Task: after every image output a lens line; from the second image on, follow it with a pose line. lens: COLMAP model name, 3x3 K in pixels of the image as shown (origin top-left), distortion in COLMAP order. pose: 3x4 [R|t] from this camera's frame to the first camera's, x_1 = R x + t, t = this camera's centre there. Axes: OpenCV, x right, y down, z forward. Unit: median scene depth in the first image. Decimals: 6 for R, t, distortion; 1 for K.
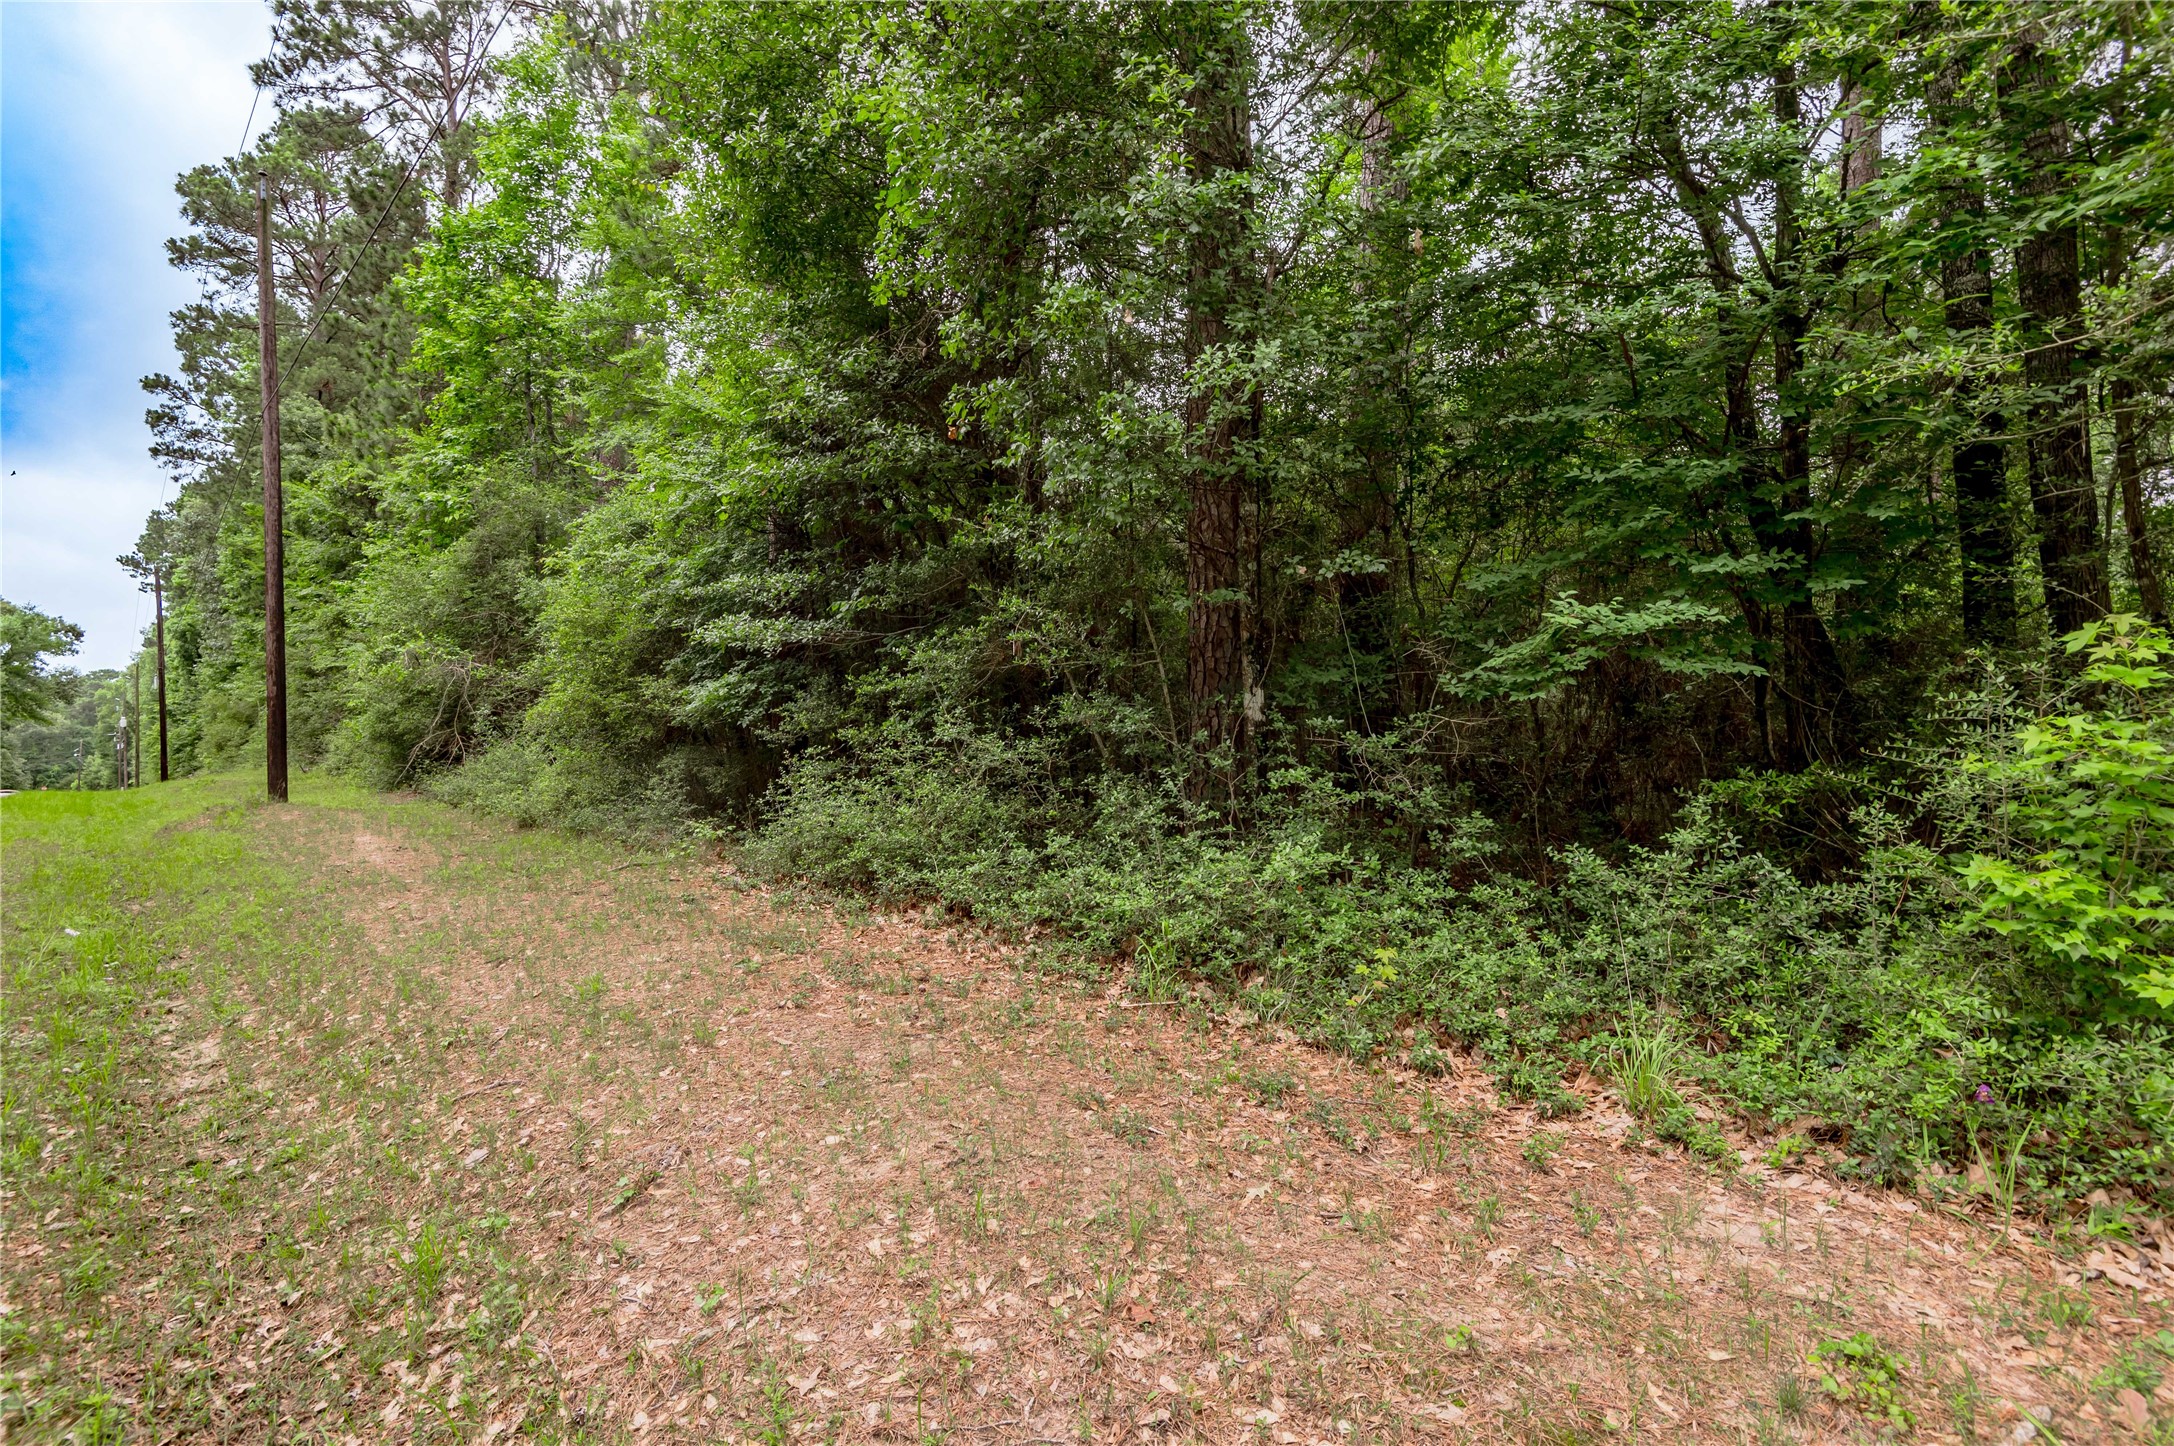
lens RADIAL K [[989.8, 0, 1087.0], [0, 989.8, 723.0], [0, 0, 1]] dist [0.001331, -0.008858]
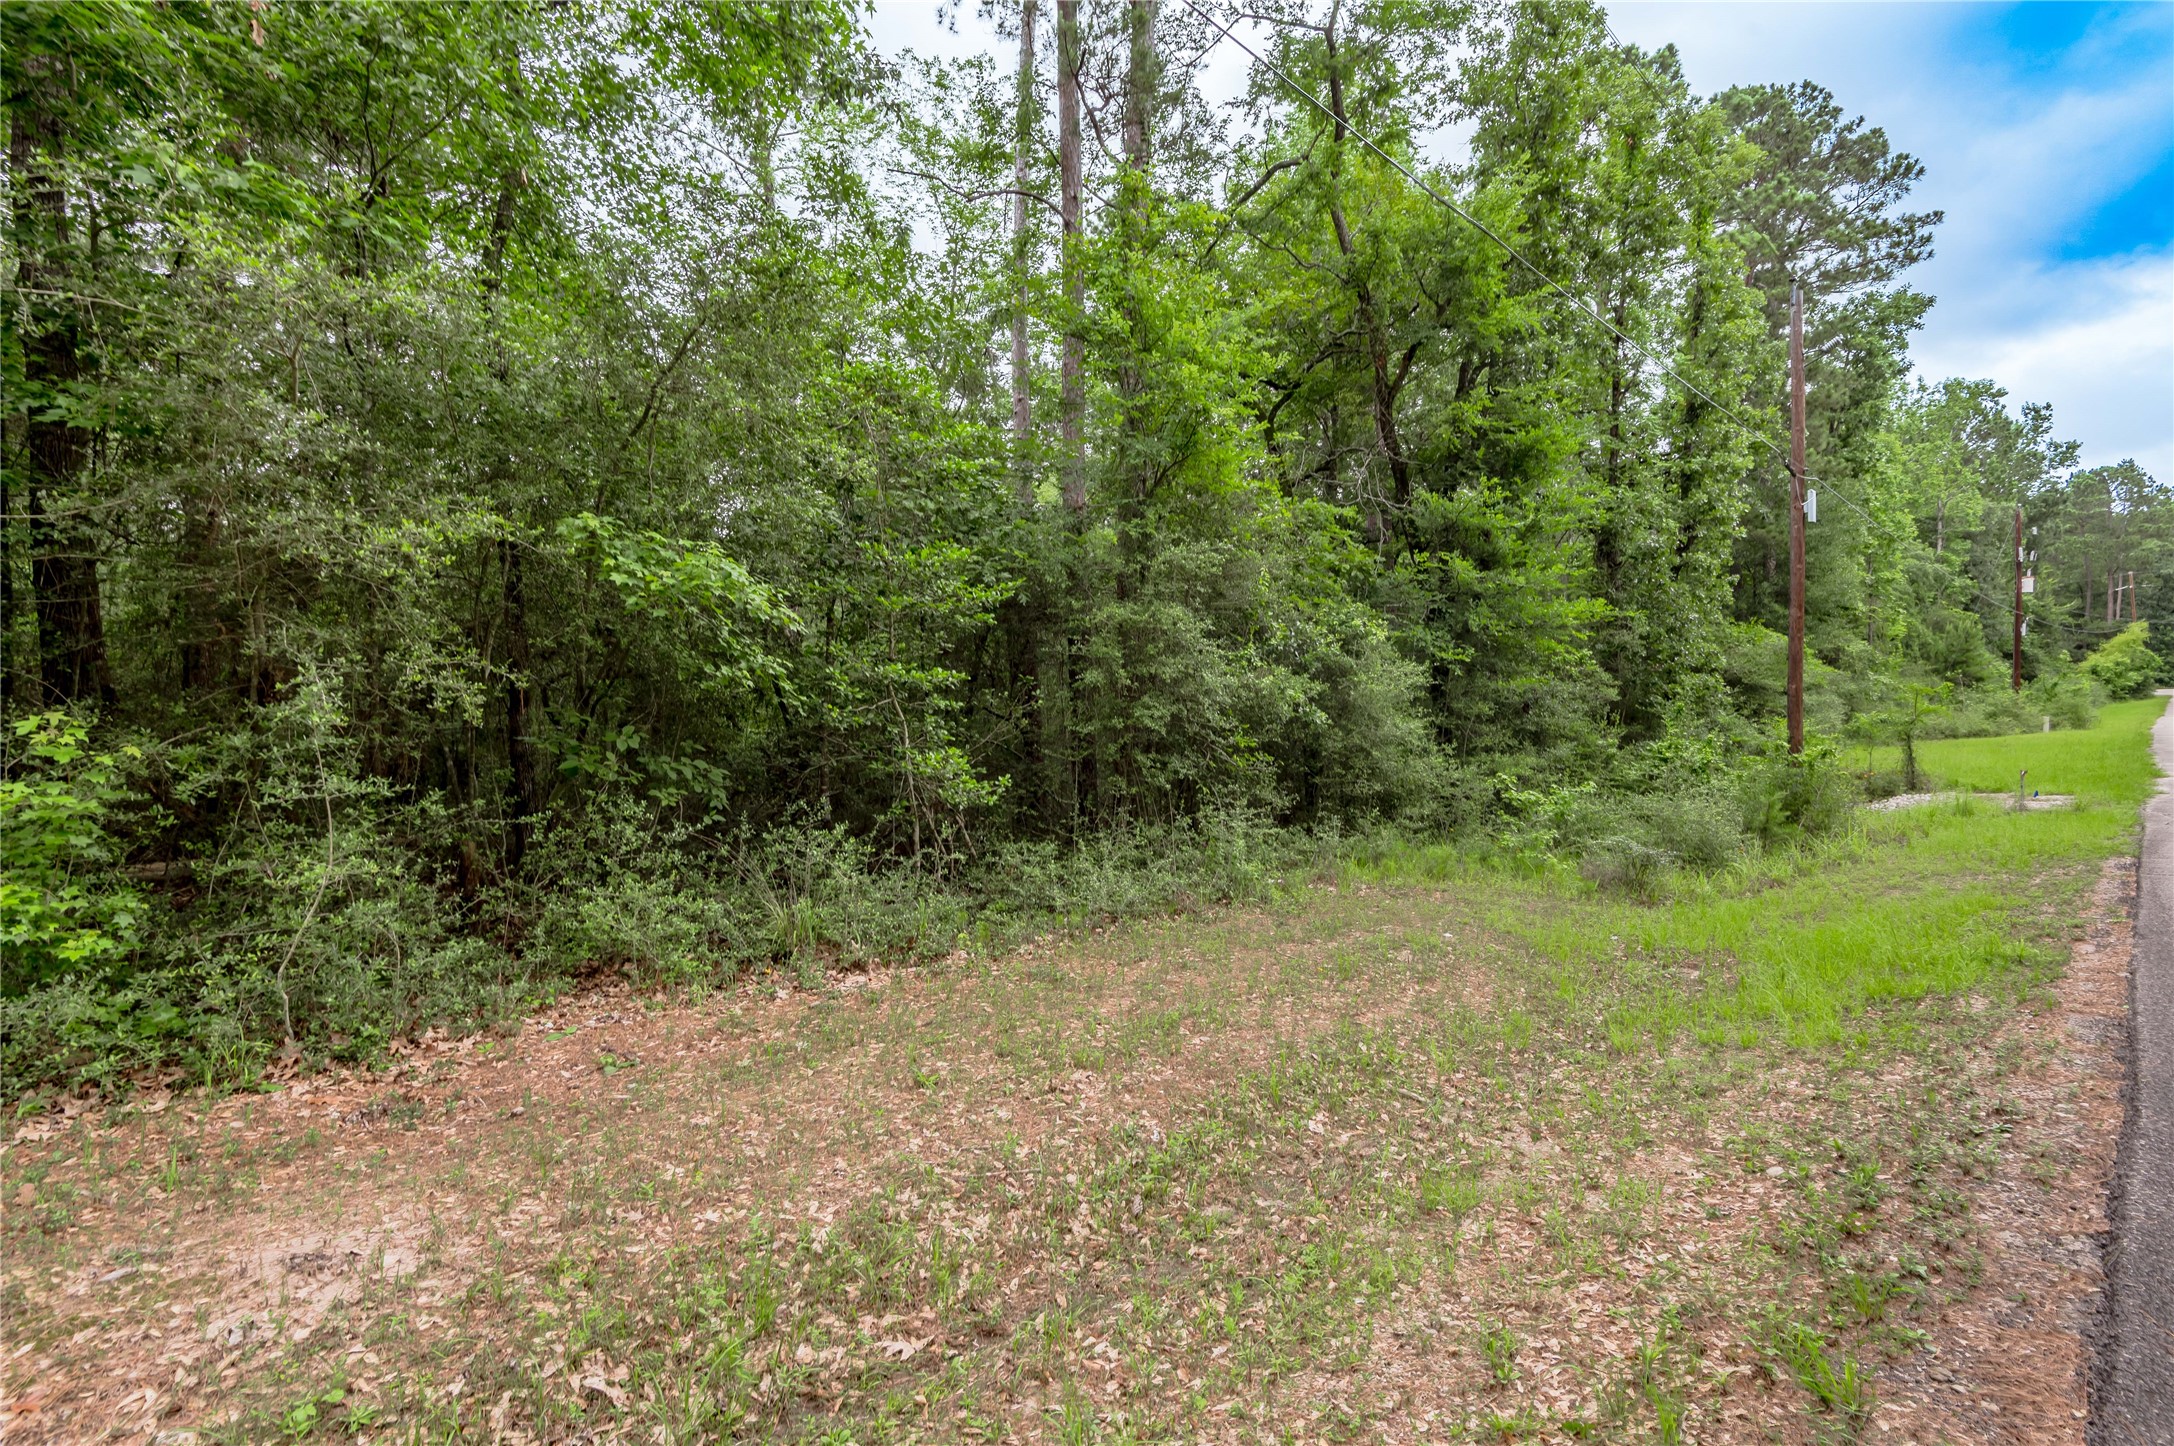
lens RADIAL K [[989.8, 0, 1087.0], [0, 989.8, 723.0], [0, 0, 1]] dist [0.001331, -0.008858]
pose [[0.006869, 0.006588, 0.999955, -0.229720], [-0.017199, 0.999831, -0.006469, -0.055225], [-0.999828, -0.017153, 0.006981, -0.307643]]
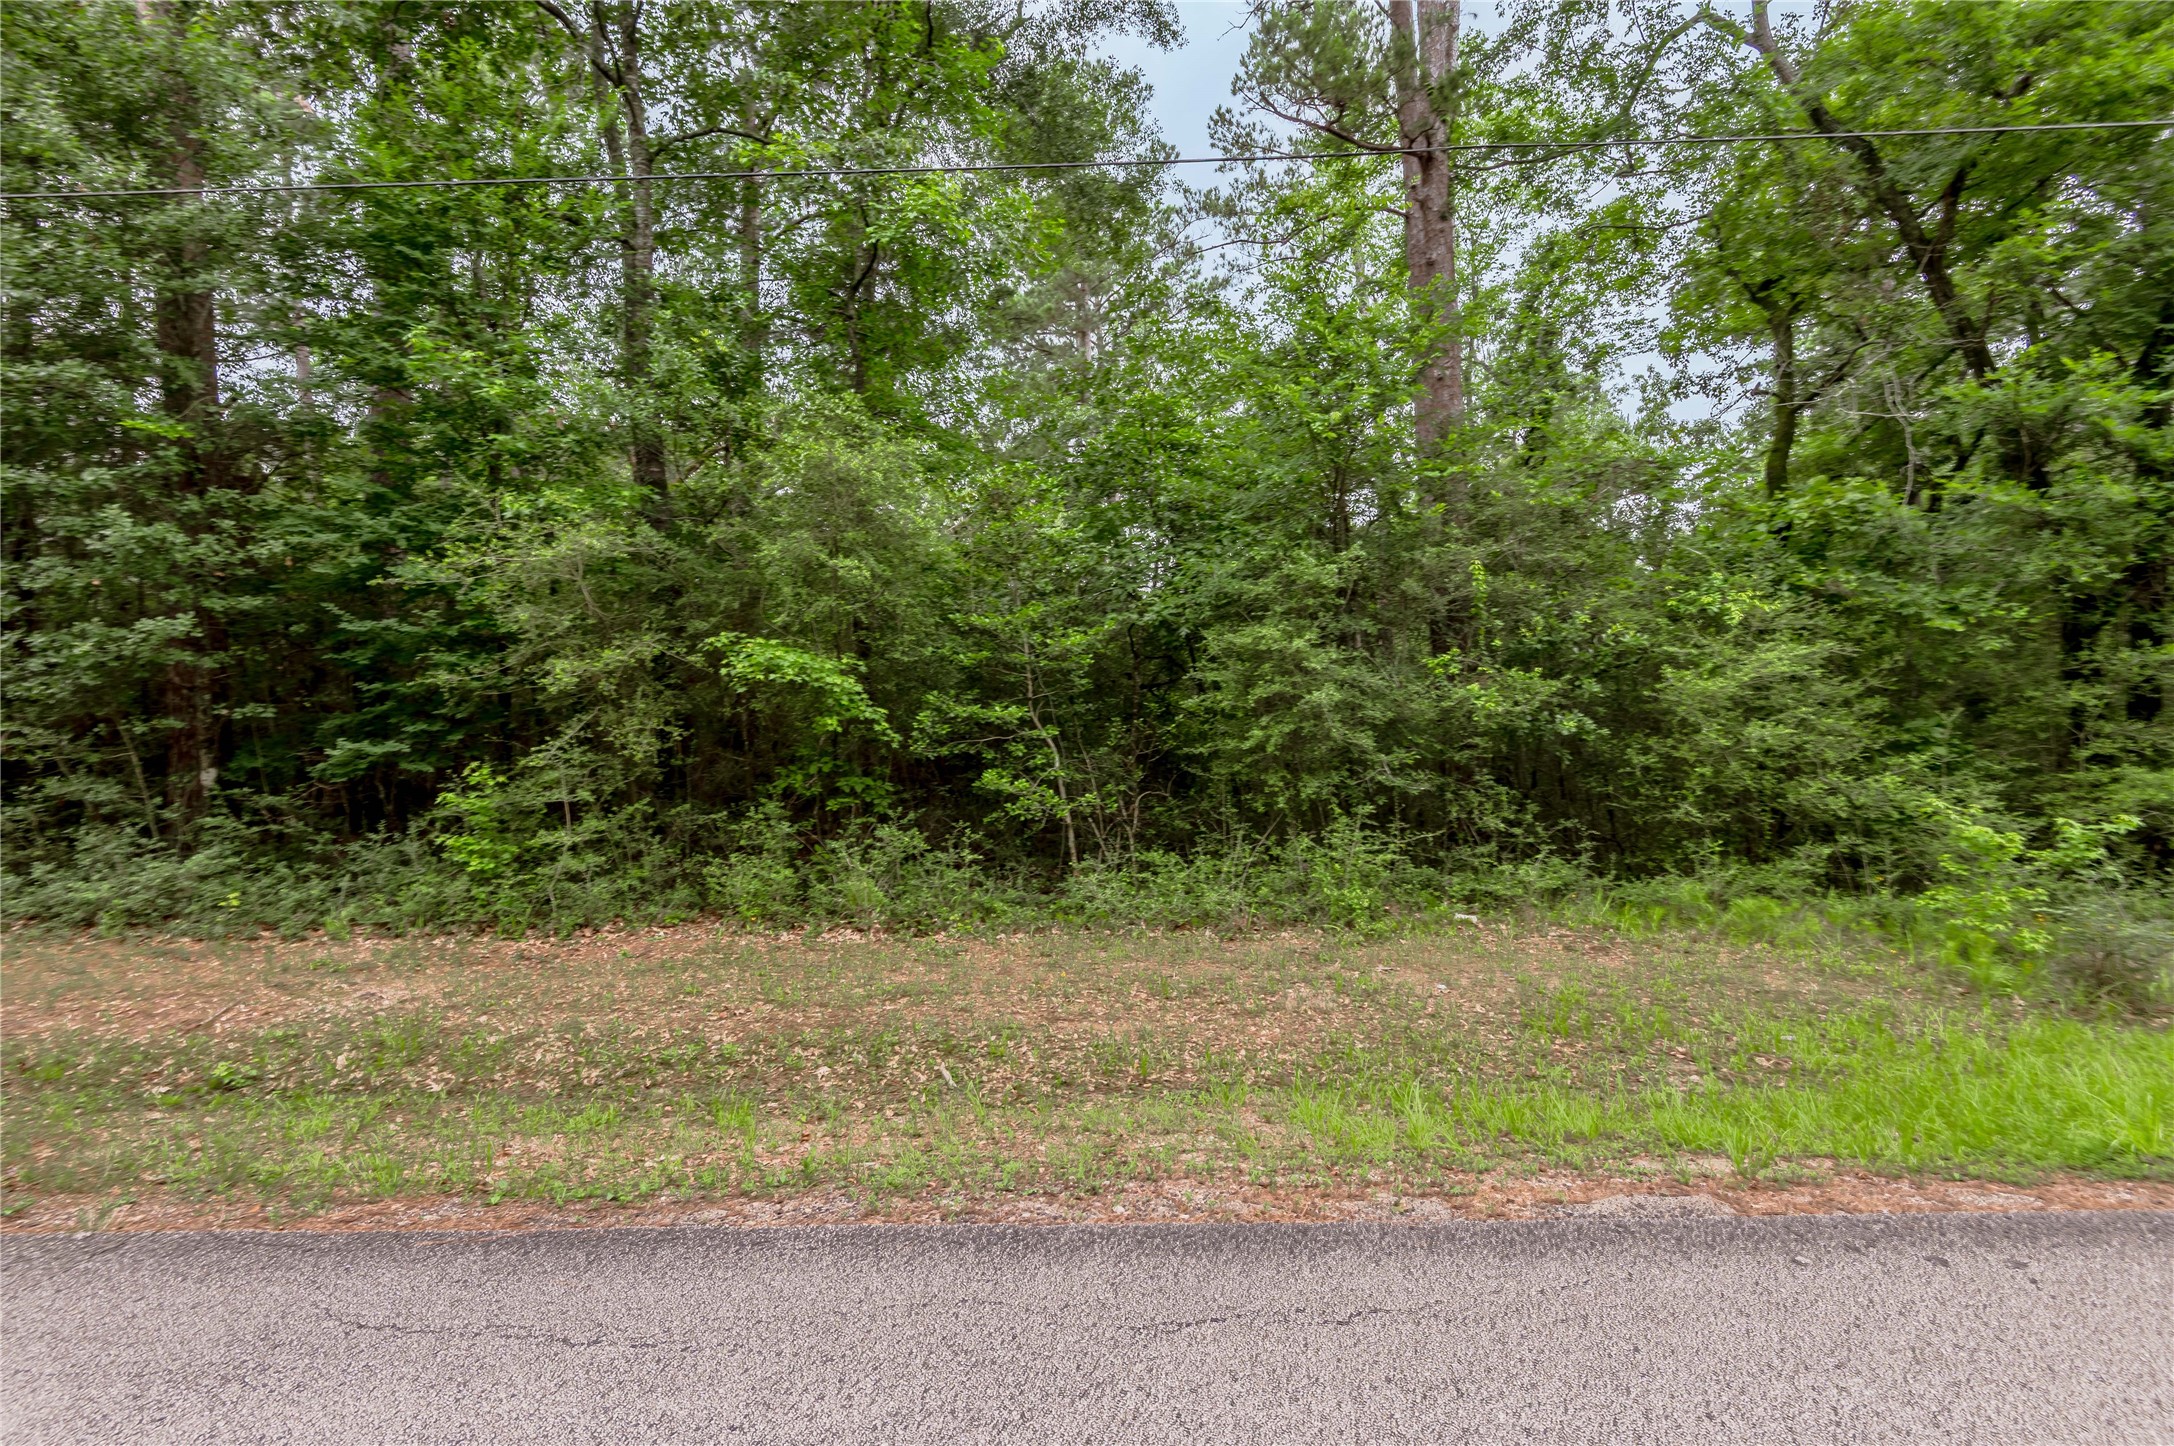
lens RADIAL K [[974.6, 0, 1087.0], [0, 974.6, 723.0], [0, 0, 1]] dist [0.002665, -0.006454]
pose [[0.712735, -0.000965, 0.701433, 0.086800], [0.012474, 0.999858, -0.011300, -0.091035], [-0.701323, 0.016803, 0.712646, -1.496468]]
